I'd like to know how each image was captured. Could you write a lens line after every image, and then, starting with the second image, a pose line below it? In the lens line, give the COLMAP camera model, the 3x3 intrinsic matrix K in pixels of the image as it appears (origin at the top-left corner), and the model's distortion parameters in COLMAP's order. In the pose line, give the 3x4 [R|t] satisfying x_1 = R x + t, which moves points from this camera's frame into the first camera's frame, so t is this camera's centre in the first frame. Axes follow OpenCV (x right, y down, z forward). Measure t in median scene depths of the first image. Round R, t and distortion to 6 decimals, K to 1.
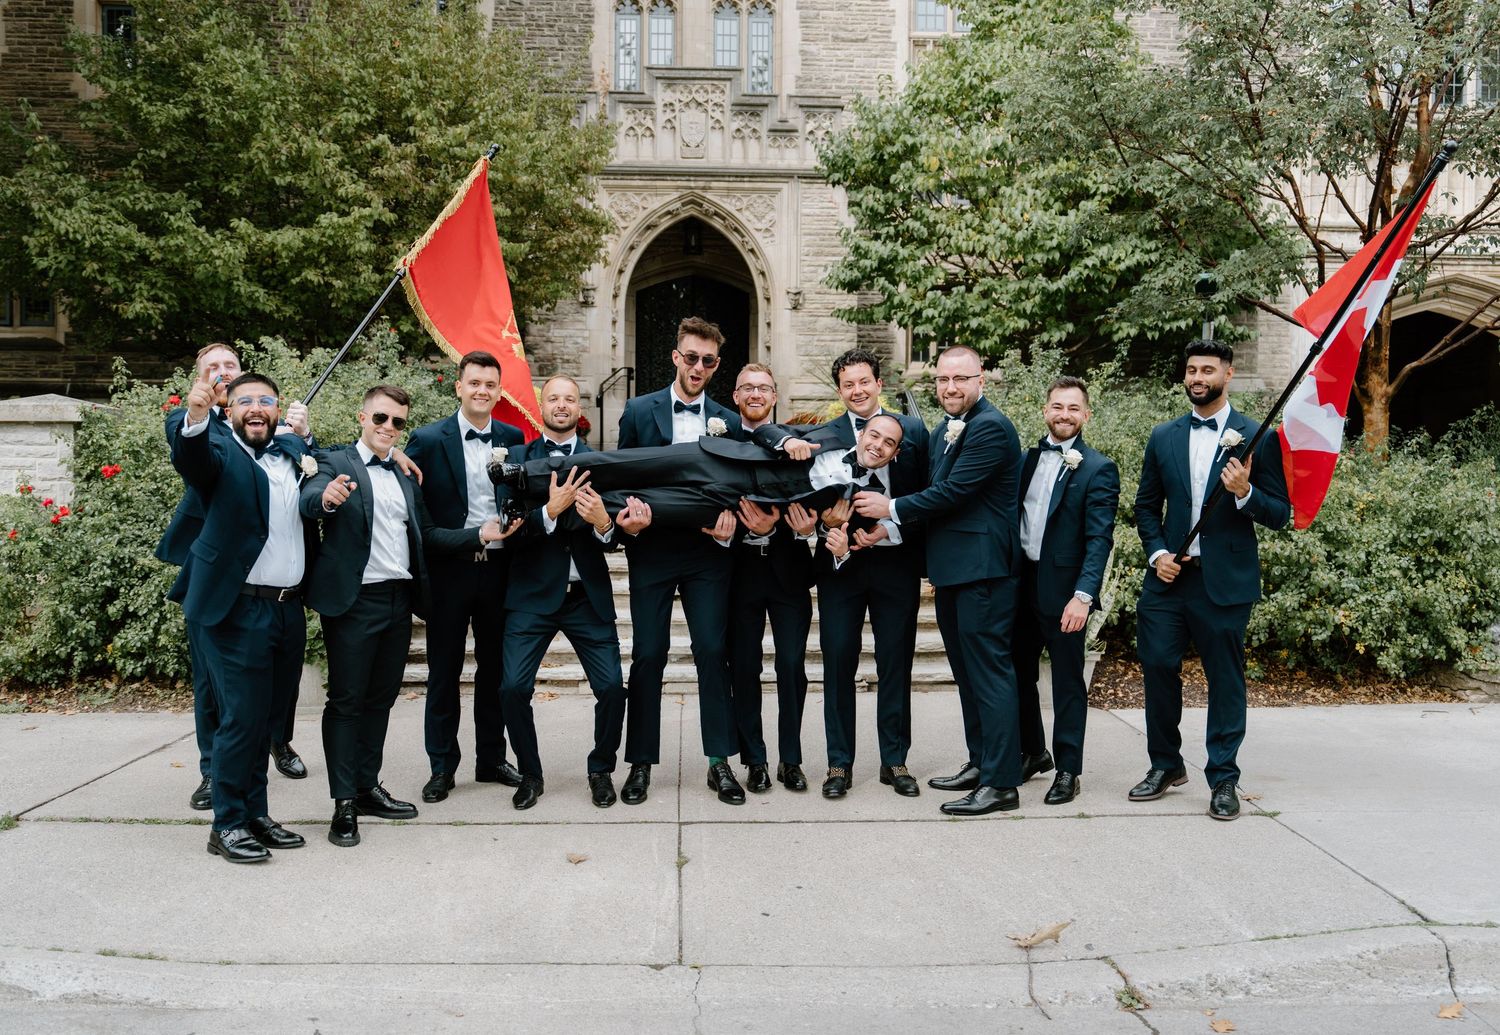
lens RADIAL K [[1429.8, 0, 750.0], [0, 1429.8, 517.5], [0, 0, 1]] dist [-0.009171, -0.002051]
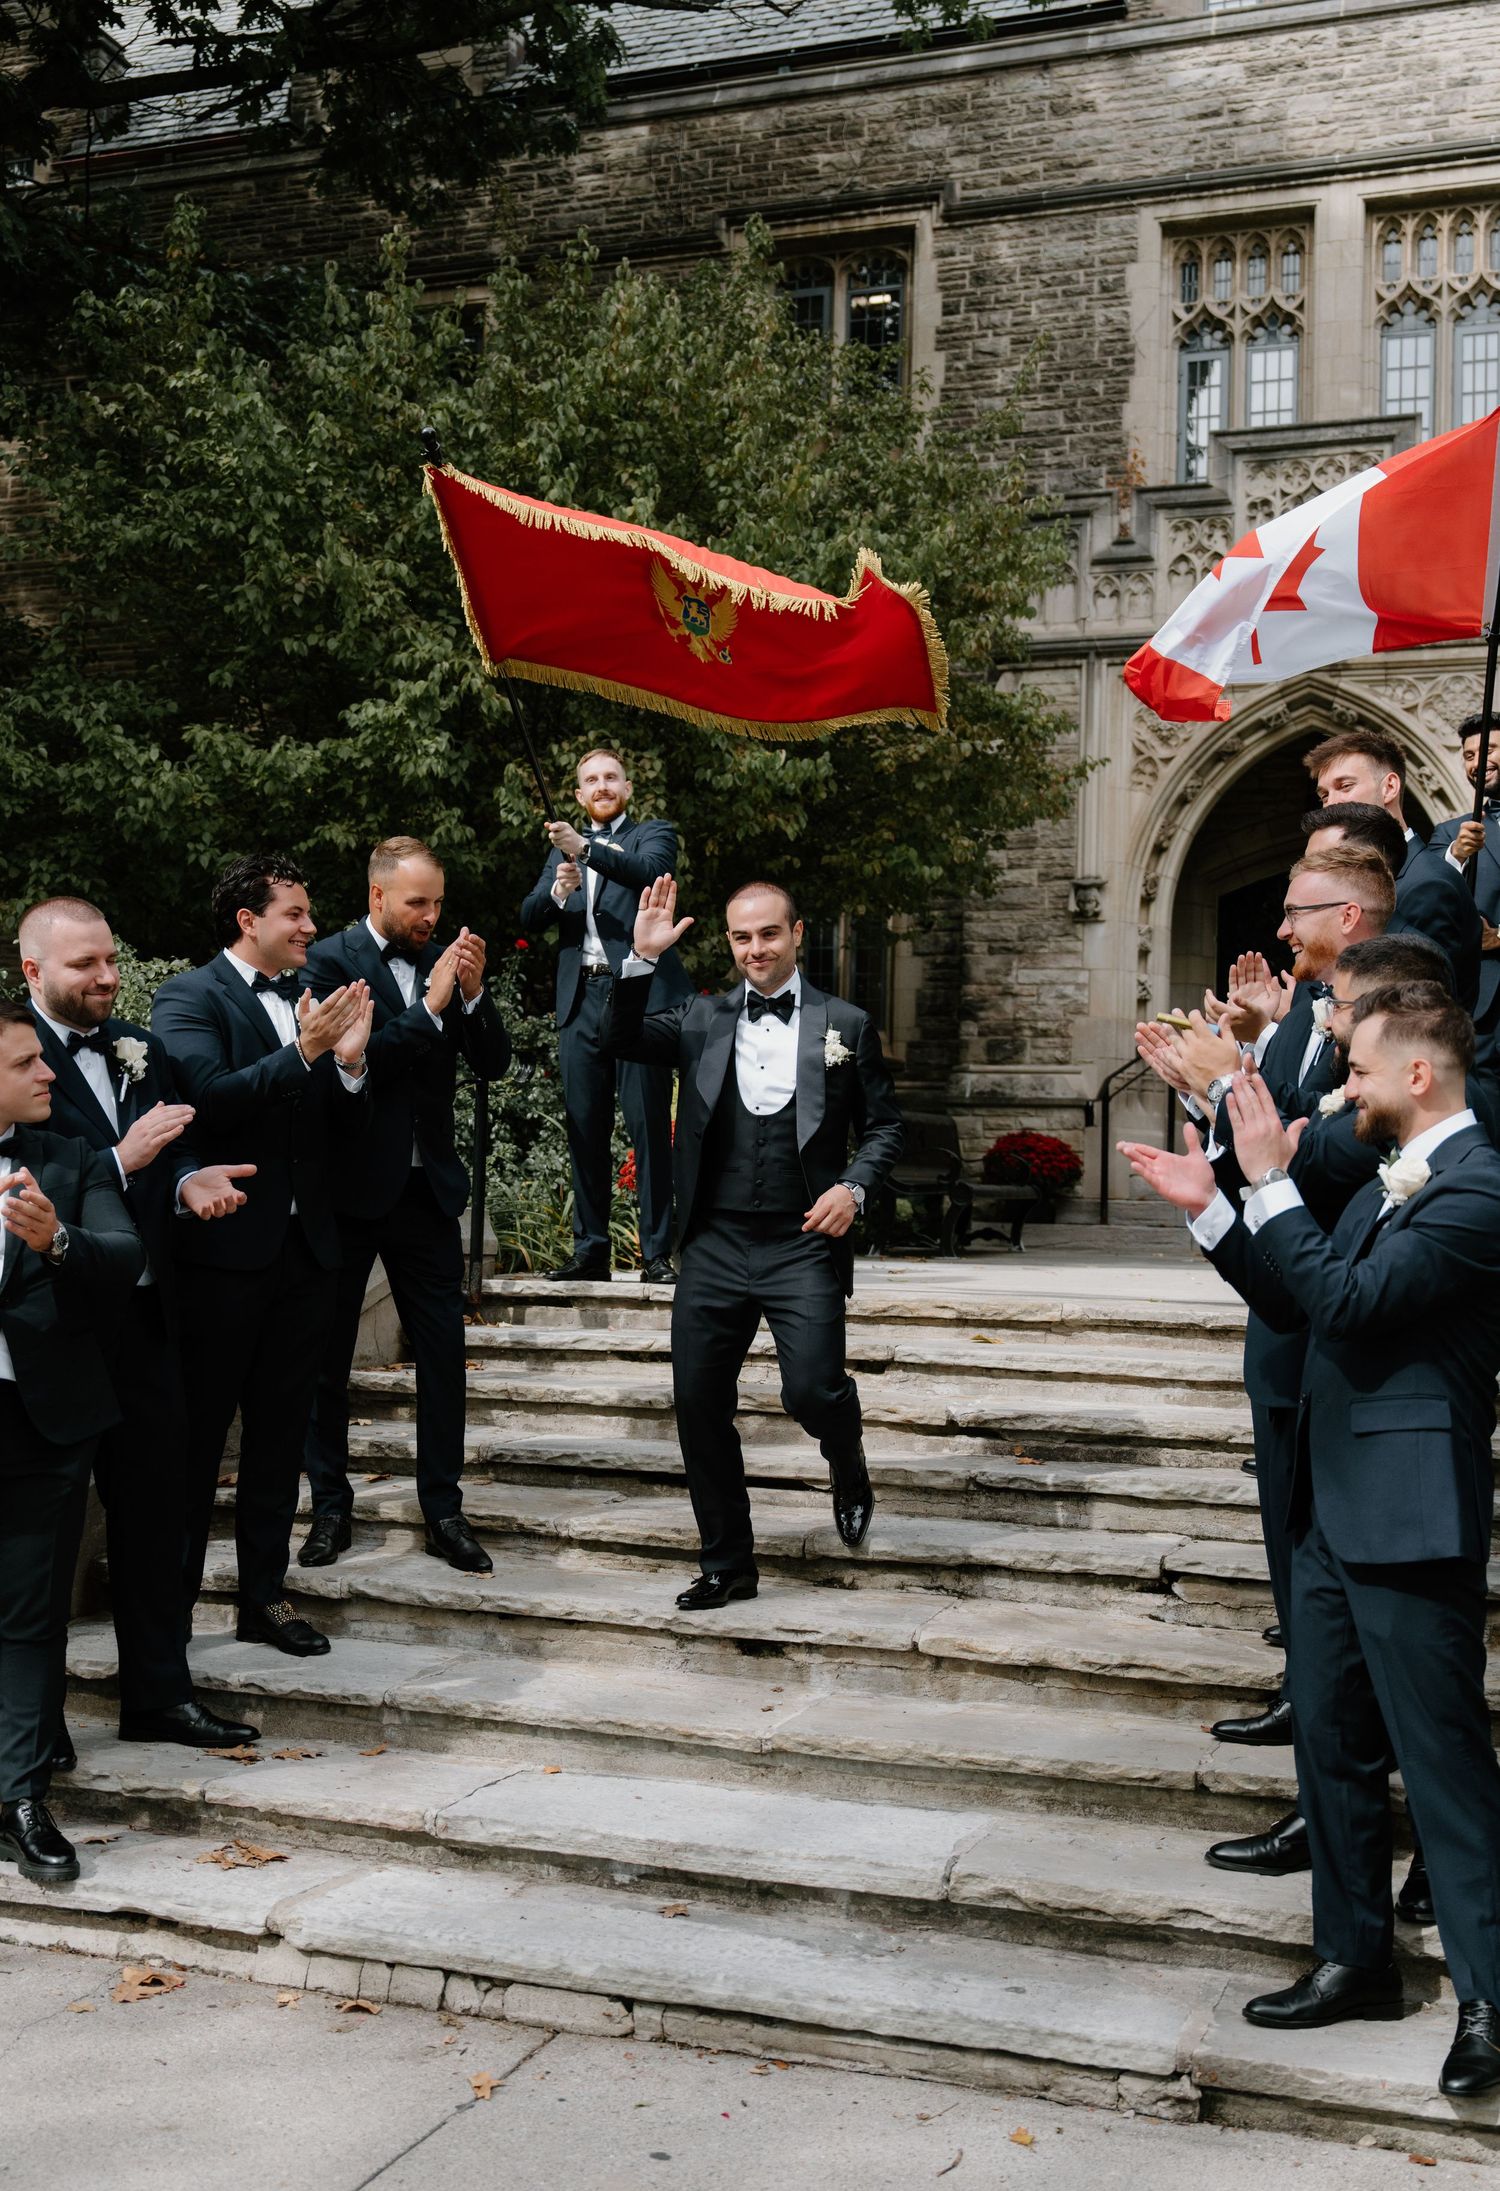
lens RADIAL K [[2300.3, 0, 751.5], [0, 2300.3, 1103.1], [0, 0, 1]] dist [0.009786, -0.005002]
pose [[0.930474, -0.001198, -0.366355, 0.068264], [-0.034611, 0.995235, -0.091158, -0.010064], [0.364718, 0.097500, 0.925999, 0.235041]]
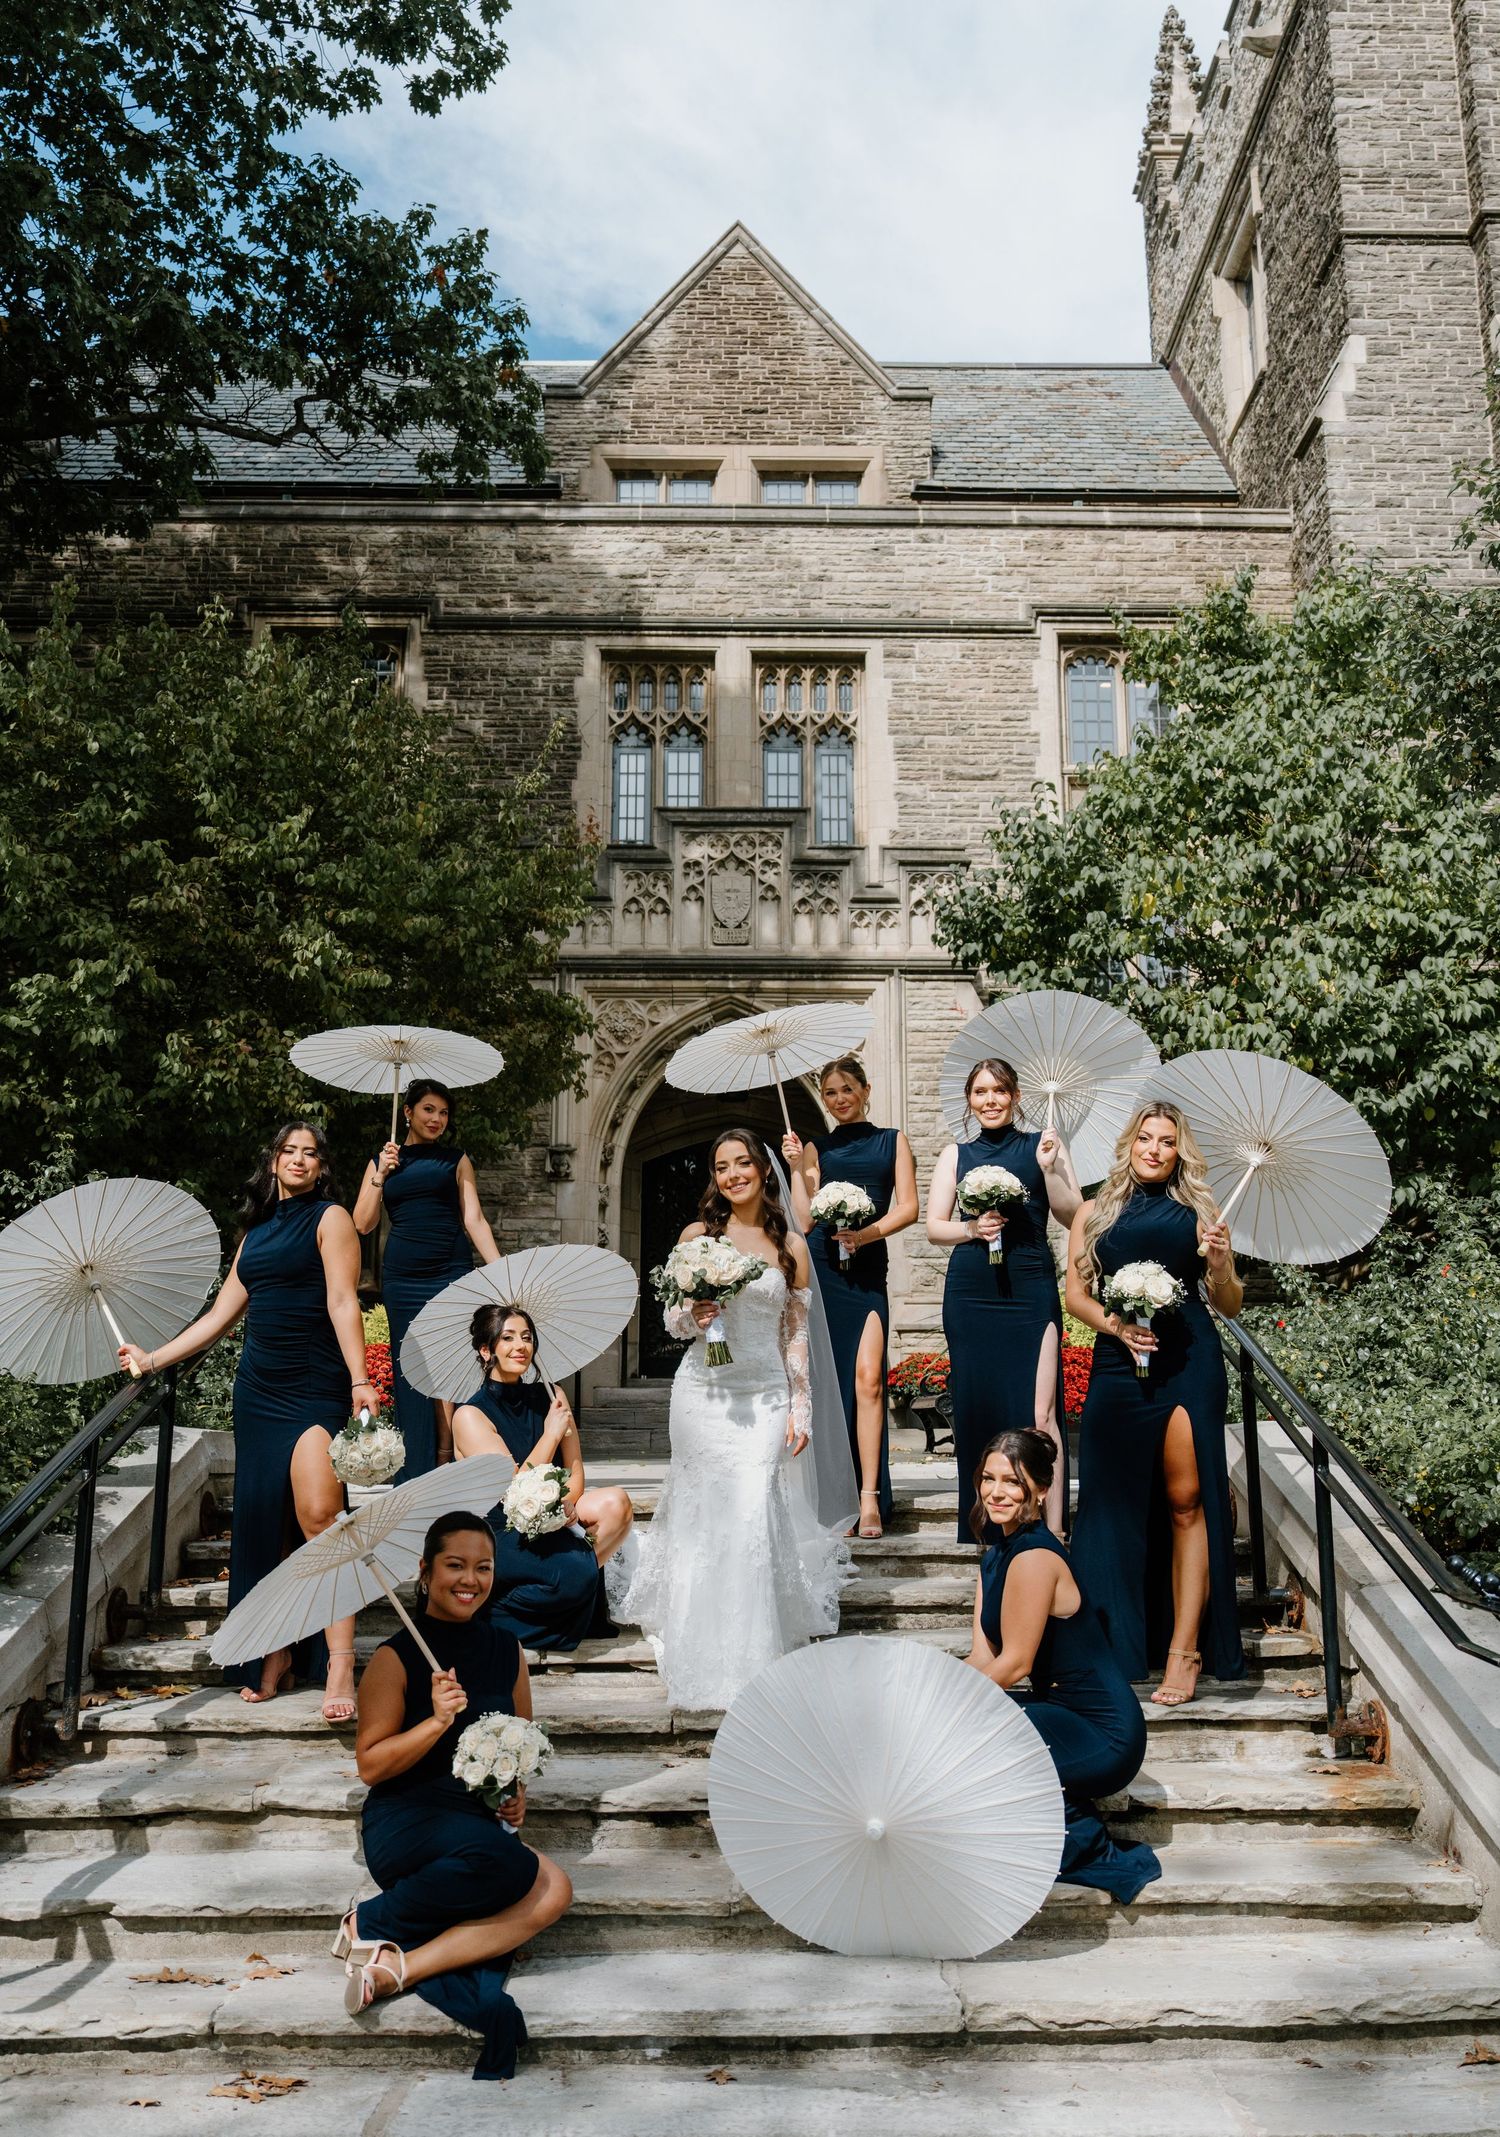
lens RADIAL K [[1835.6, 0, 787.0], [0, 1835.6, 1060.6], [0, 0, 1]] dist [-0.012530, 0.001509]
pose [[0.999815, -0.014101, -0.013046, -0.005722], [0.010597, 0.971284, -0.237688, -0.010943], [0.016023, 0.237506, 0.971254, 0.232123]]
